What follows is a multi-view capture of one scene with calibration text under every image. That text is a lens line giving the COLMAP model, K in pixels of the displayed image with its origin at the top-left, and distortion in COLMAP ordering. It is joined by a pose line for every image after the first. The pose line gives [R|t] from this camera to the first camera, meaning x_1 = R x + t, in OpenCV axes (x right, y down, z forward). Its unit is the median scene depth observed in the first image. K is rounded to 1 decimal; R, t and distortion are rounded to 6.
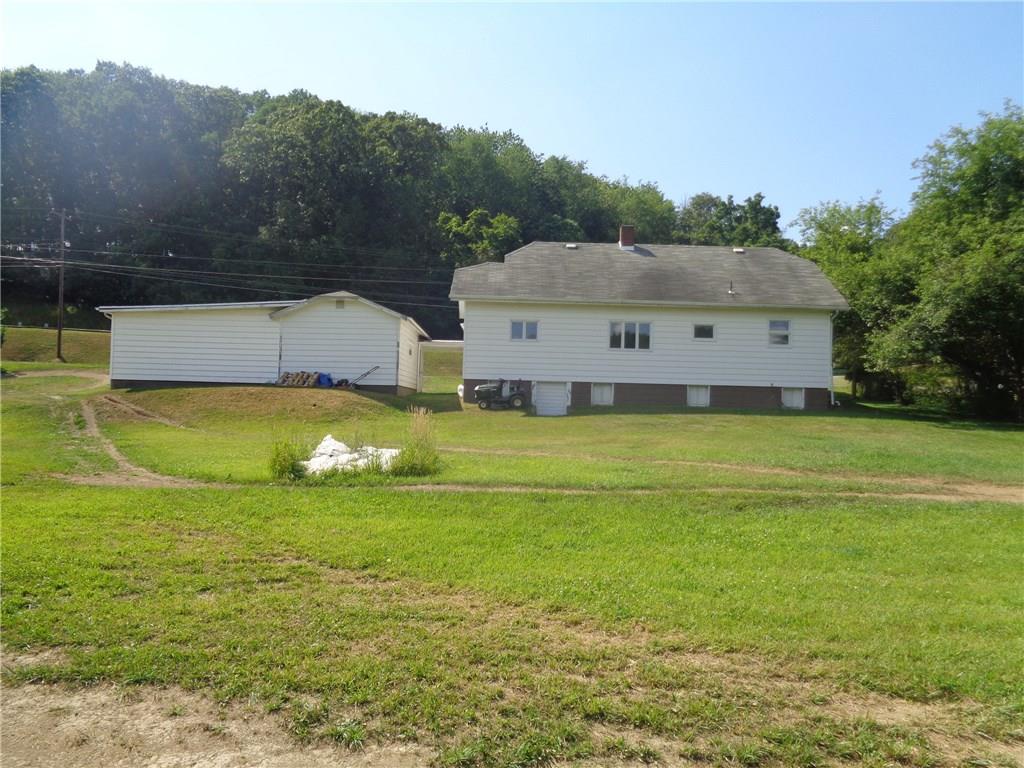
lens RADIAL K [[767.7, 0, 515.6], [0, 767.7, 384.7], [0, 0, 1]] dist [-0.005223, 0.000744]
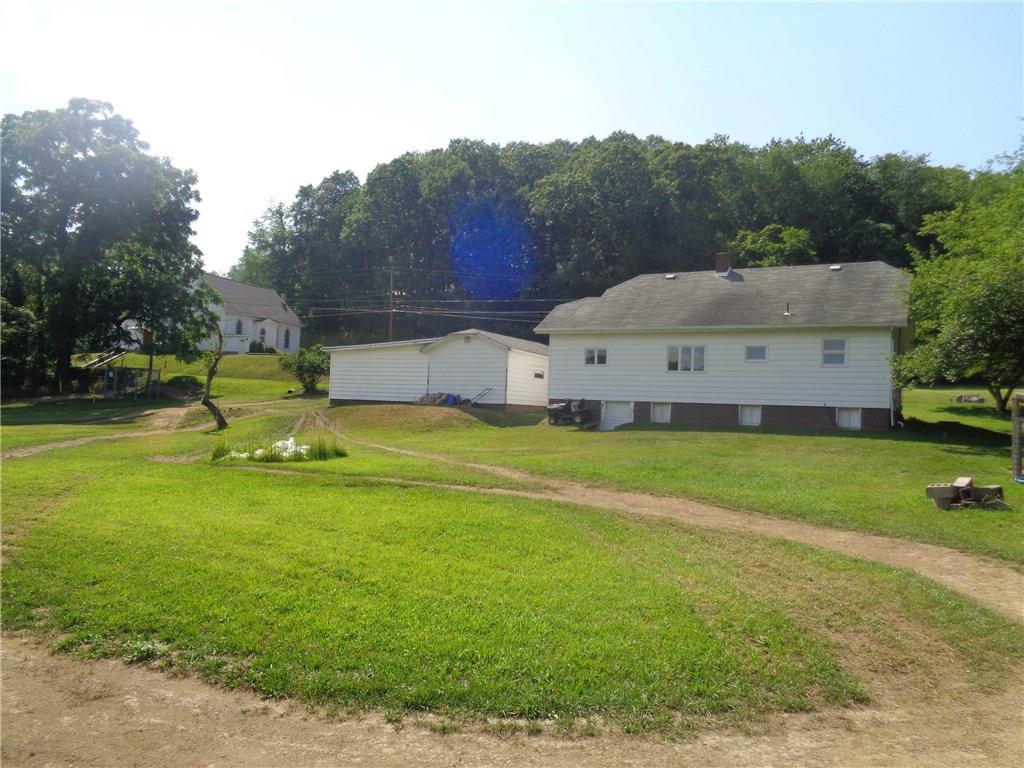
lens RADIAL K [[767.7, 0, 515.6], [0, 767.7, 384.7], [0, 0, 1]] dist [-0.005223, 0.000744]
pose [[0.869698, -0.008063, -0.493518, 0.471481], [-0.002169, 0.999794, -0.020156, -0.005161], [0.493579, 0.018600, 0.869502, -0.059738]]
